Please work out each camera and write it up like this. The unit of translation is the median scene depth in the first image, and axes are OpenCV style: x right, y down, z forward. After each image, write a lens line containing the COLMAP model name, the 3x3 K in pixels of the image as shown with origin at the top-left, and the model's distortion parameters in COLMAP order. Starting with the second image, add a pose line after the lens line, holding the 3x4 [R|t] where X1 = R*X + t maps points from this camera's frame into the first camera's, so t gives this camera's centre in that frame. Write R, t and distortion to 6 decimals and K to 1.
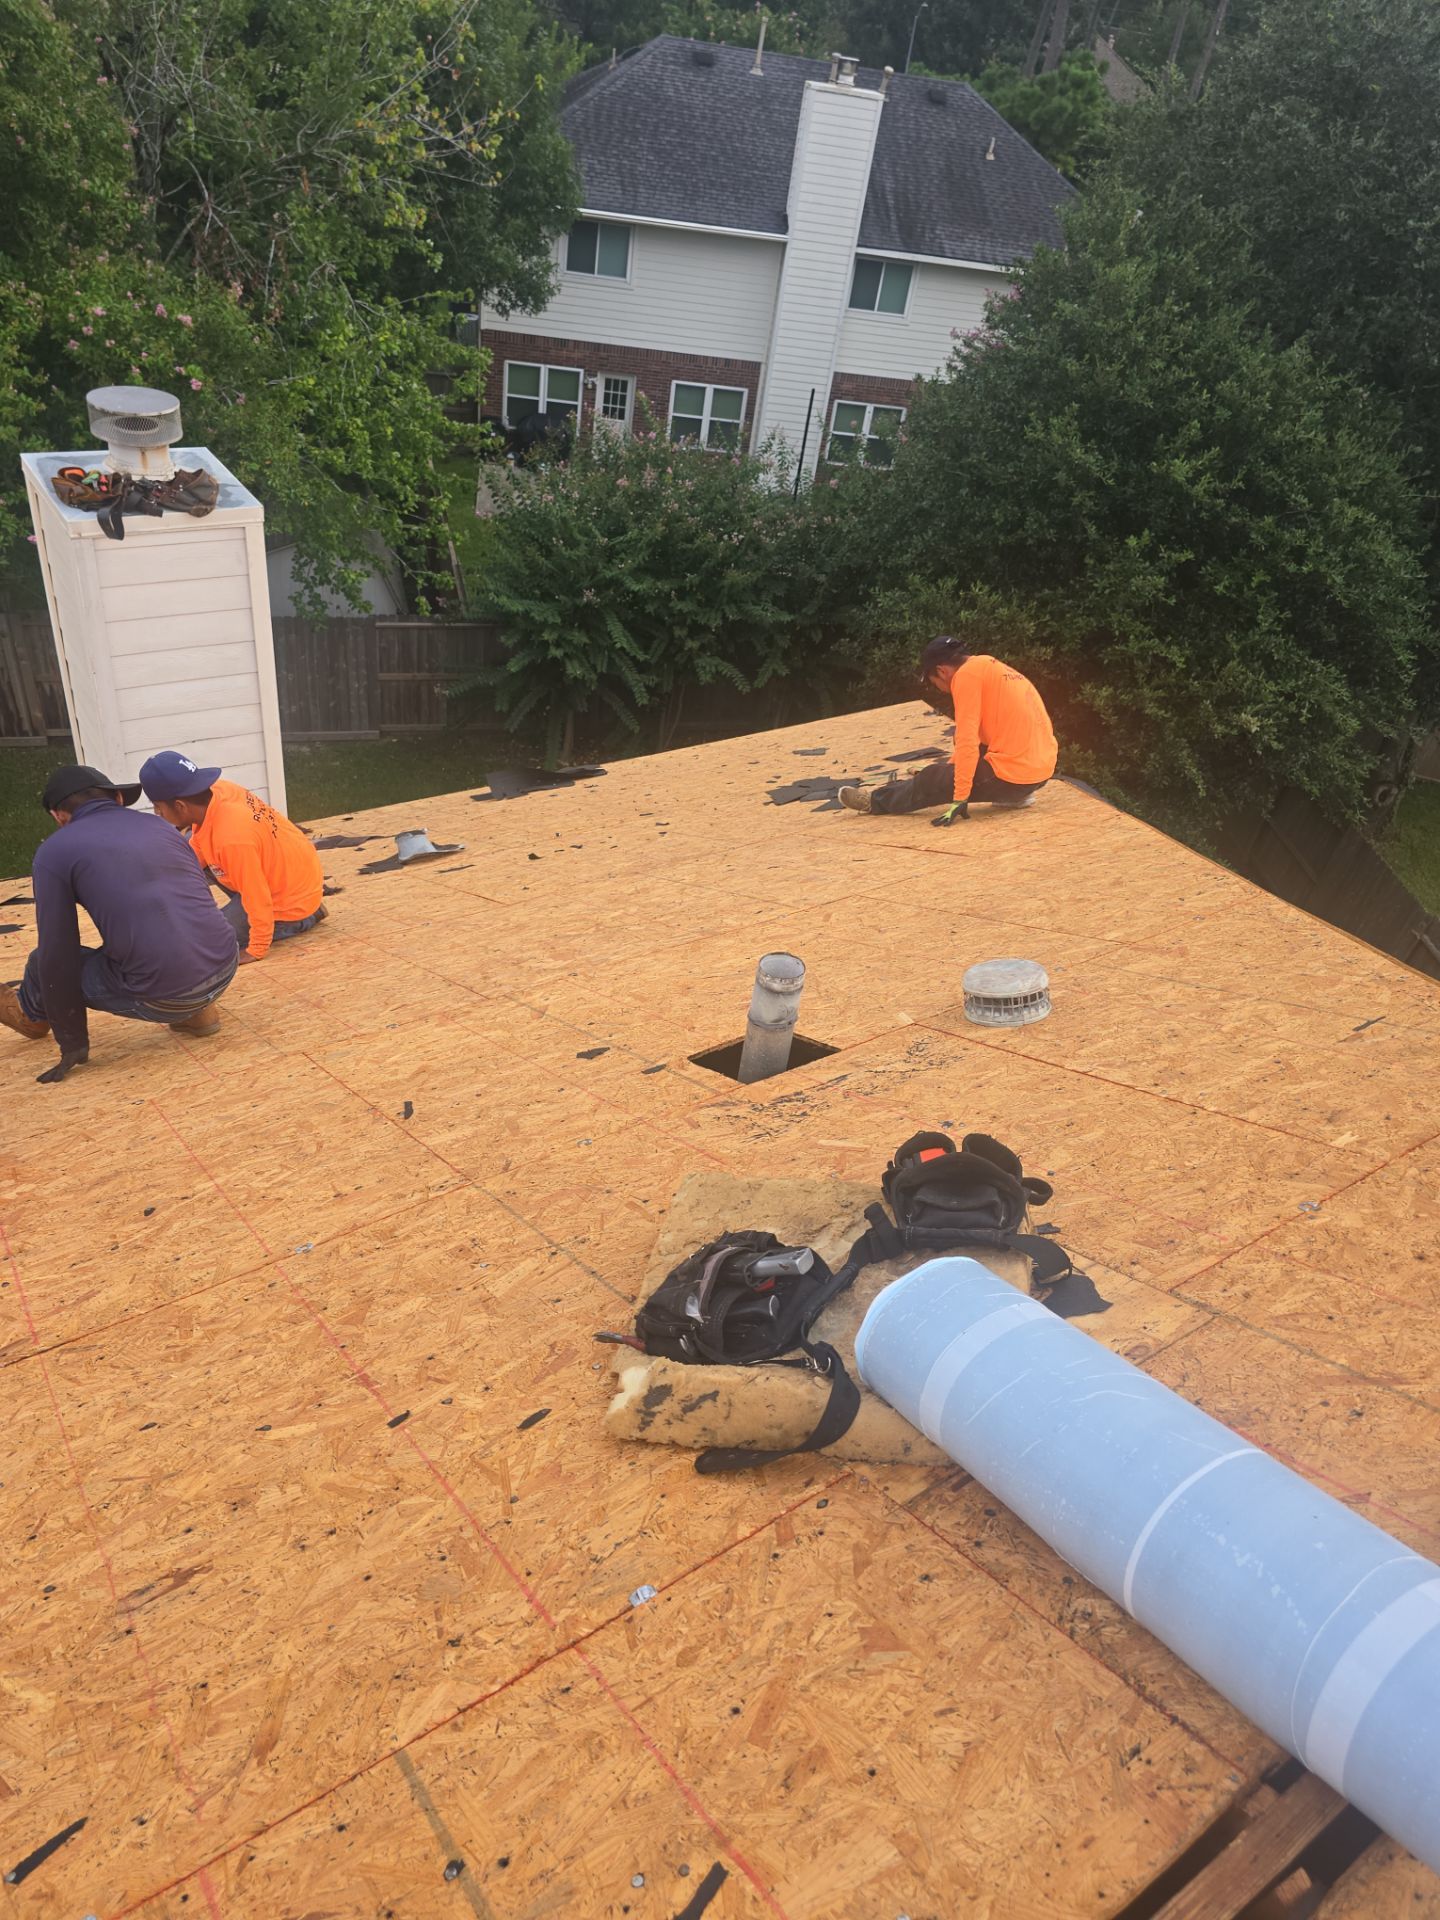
lens RADIAL K [[1312.0, 0, 723.9], [0, 1312.0, 960.7], [0, 0, 1]] dist [0.071939, -0.055920]
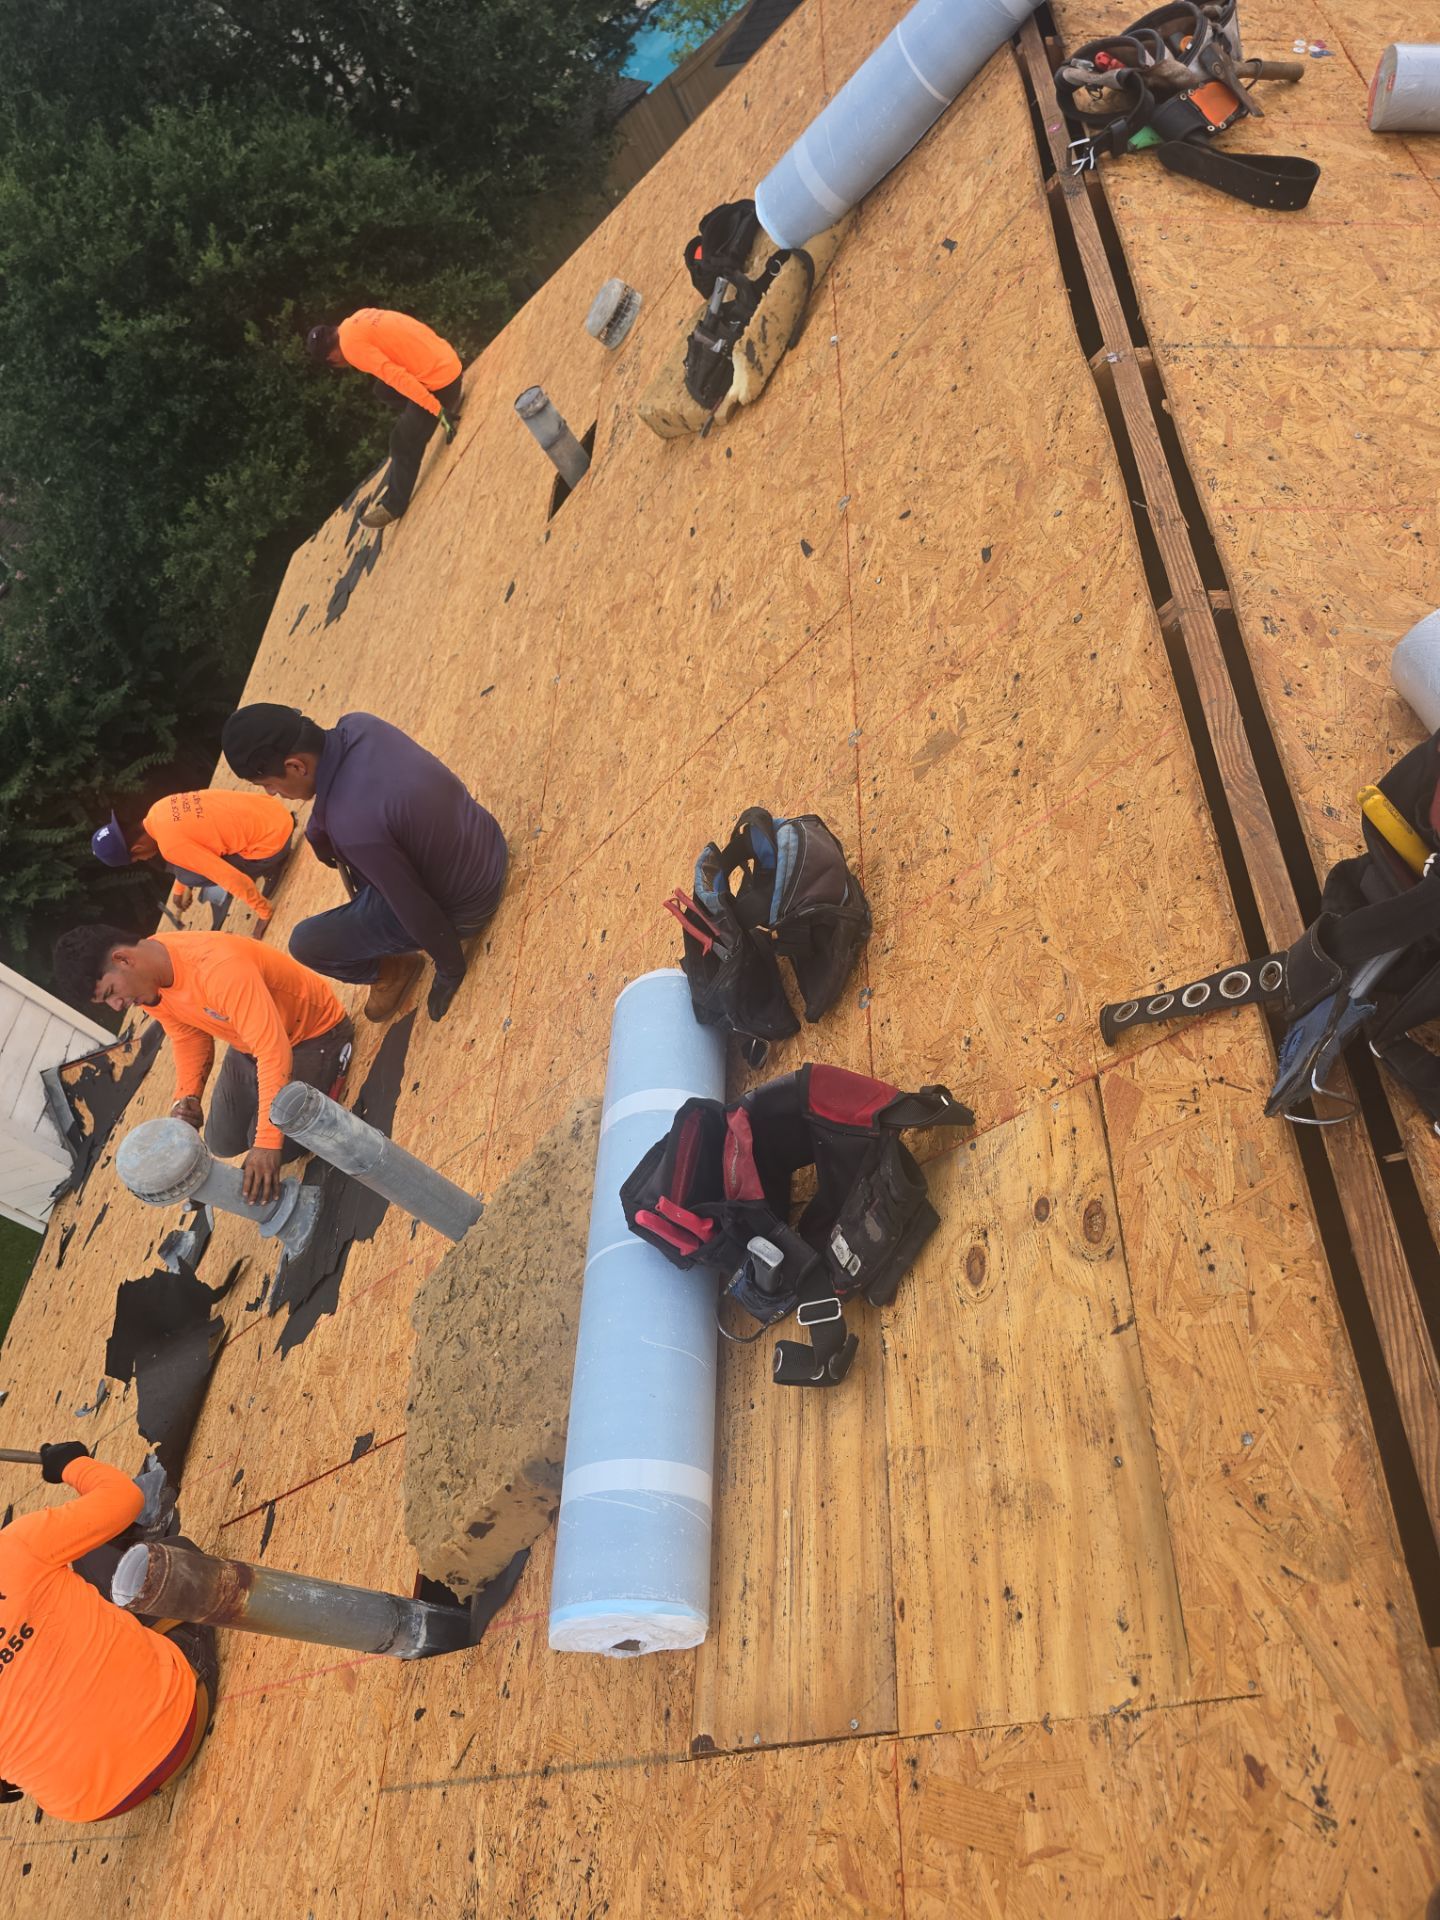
lens RADIAL K [[1312.0, 0, 721.1], [0, 1312.0, 952.6], [0, 0, 1]] dist [0.071939, -0.055920]
pose [[0.456243, -0.870440, 0.184869, -0.113025], [0.853483, 0.486837, 0.185896, 0.036186], [-0.251813, 0.072969, 0.965021, -0.068529]]
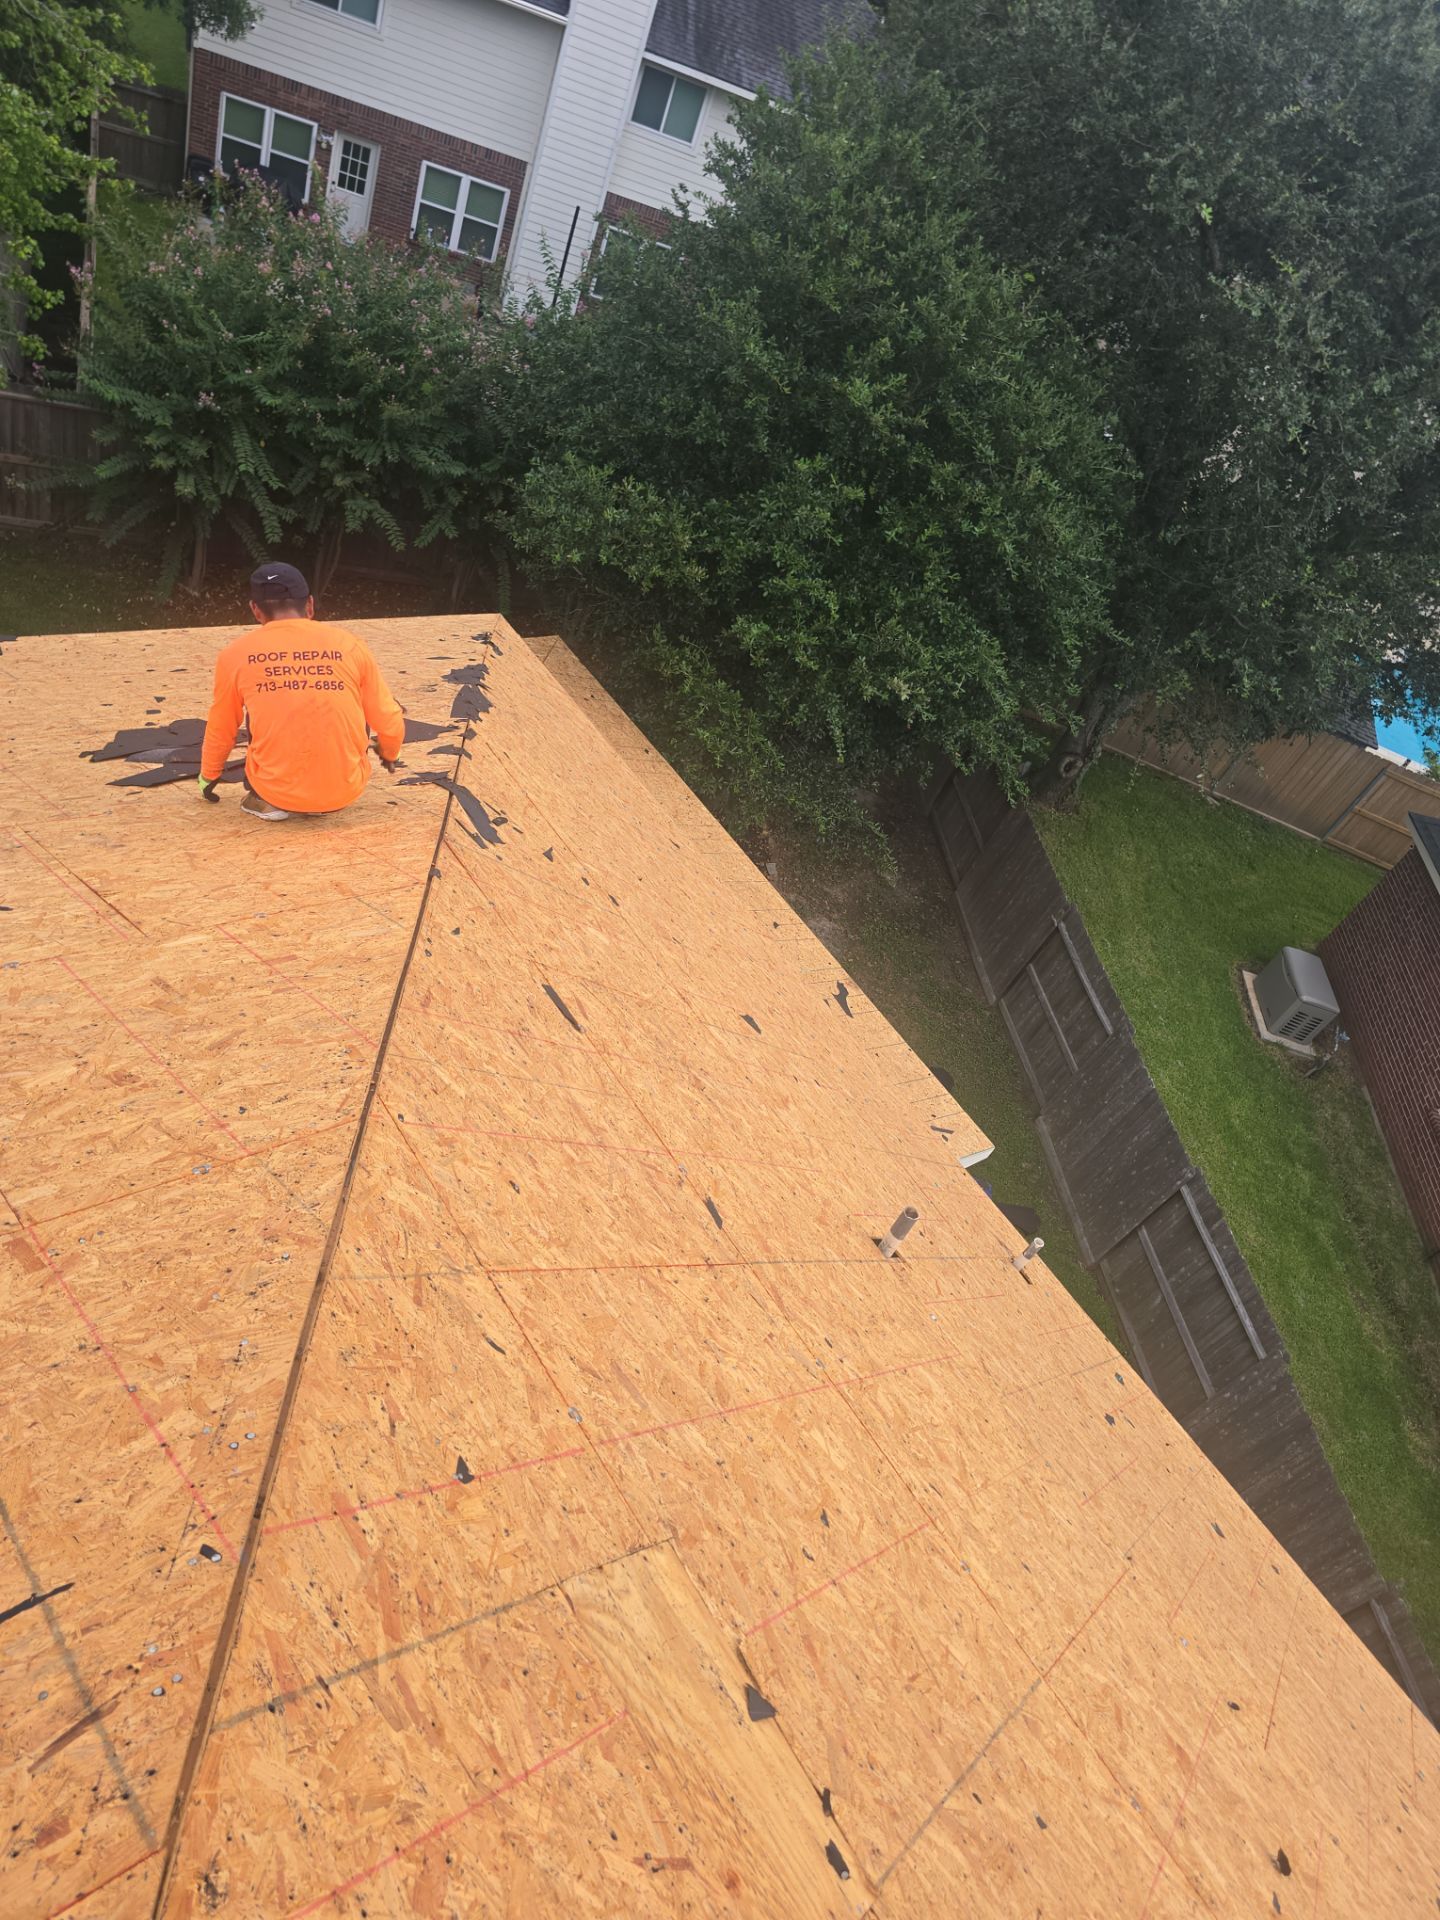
lens RADIAL K [[1312.0, 0, 709.0], [0, 1312.0, 957.5], [0, 0, 1]] dist [0.071939, -0.055920]
pose [[0.978443, 0.118123, 0.169401, 0.105884], [-0.135564, 0.986170, 0.095350, -0.051647], [-0.155795, -0.116260, 0.980924, 0.079873]]
